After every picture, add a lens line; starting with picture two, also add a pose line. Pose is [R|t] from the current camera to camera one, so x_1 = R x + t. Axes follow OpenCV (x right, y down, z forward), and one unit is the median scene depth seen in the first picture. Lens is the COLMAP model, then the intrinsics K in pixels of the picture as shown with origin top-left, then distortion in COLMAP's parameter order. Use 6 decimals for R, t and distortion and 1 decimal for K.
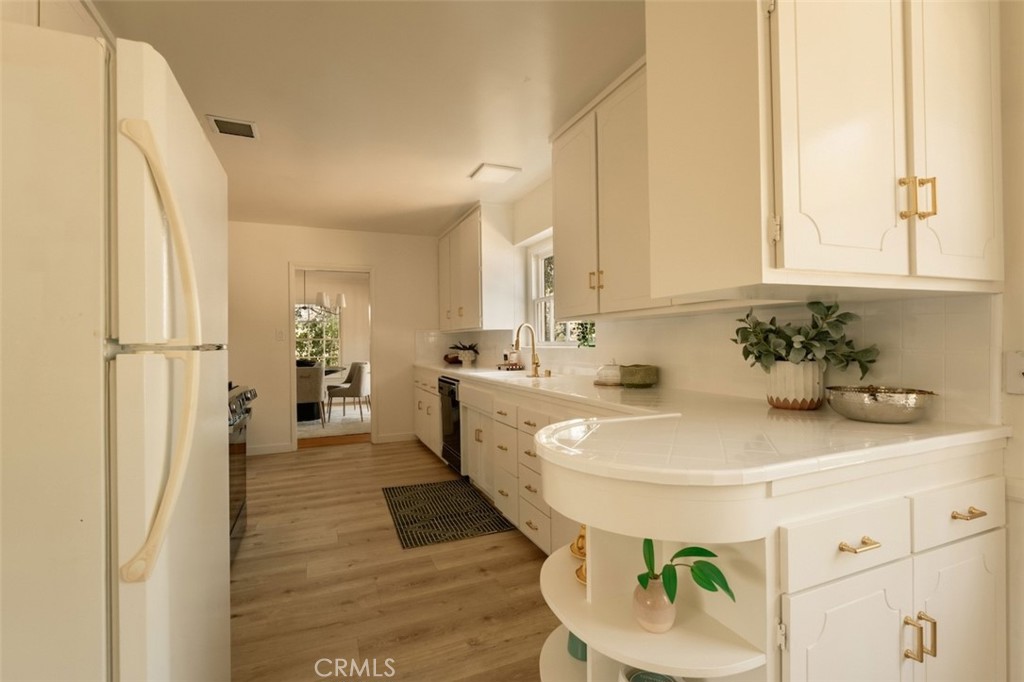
lens RADIAL K [[468.6, 0, 512.0], [0, 468.6, 341.0], [0, 0, 1]] dist [0.000933, 0.000077]
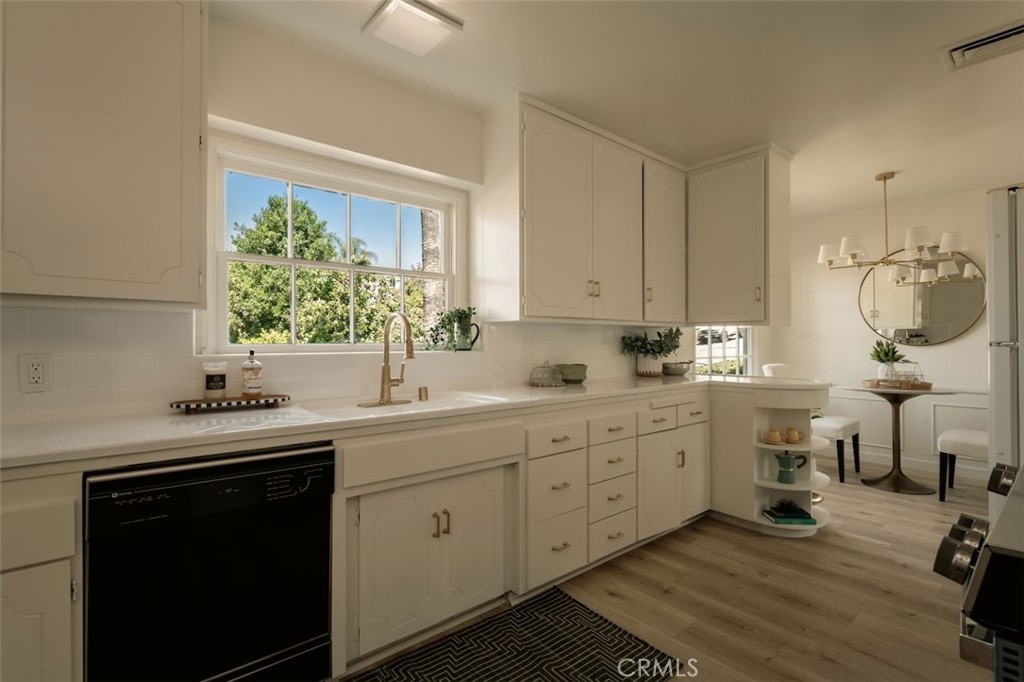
lens RADIAL K [[480.0, 0, 512.0], [0, 480.0, 341.0], [0, 0, 1]] dist [-0.000112, -0.000315]
pose [[-0.300848, 0.020084, 0.953461, -0.873904], [0.004958, 0.999798, -0.019496, 0.013384], [-0.953659, -0.001138, -0.300886, 1.562478]]
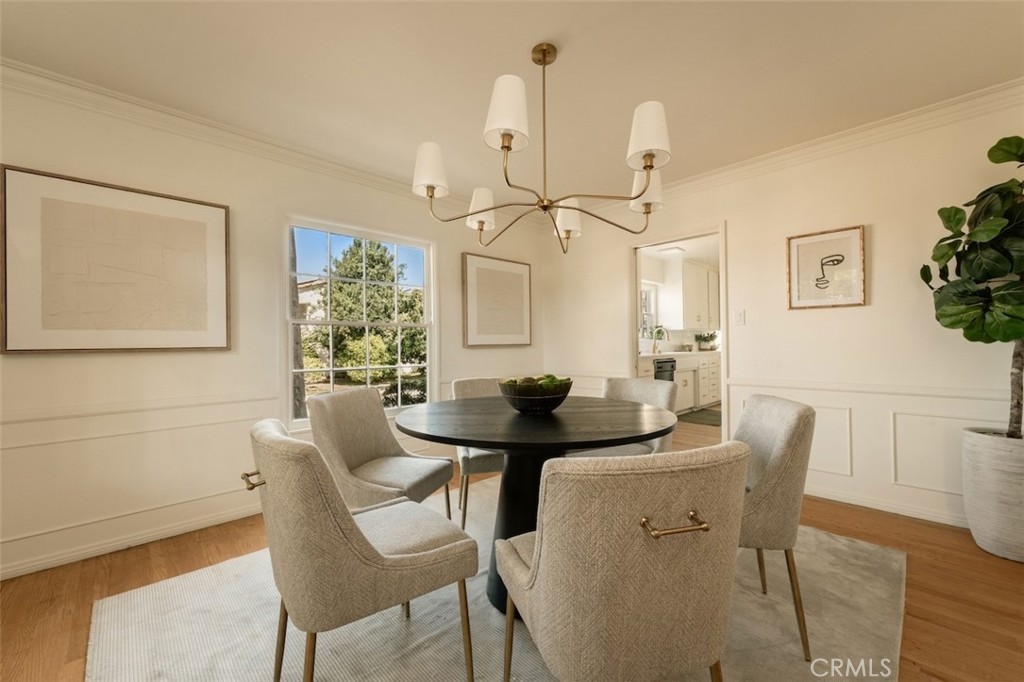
lens RADIAL K [[404.3, 0, 512.0], [0, 404.3, 341.0], [0, 0, 1]] dist [0.000394, -0.000300]
pose [[-0.366993, 0.027055, 0.929830, -2.038034], [0.017450, 0.999601, -0.022198, 0.068499], [-0.930060, 0.008079, -0.367318, 3.351364]]
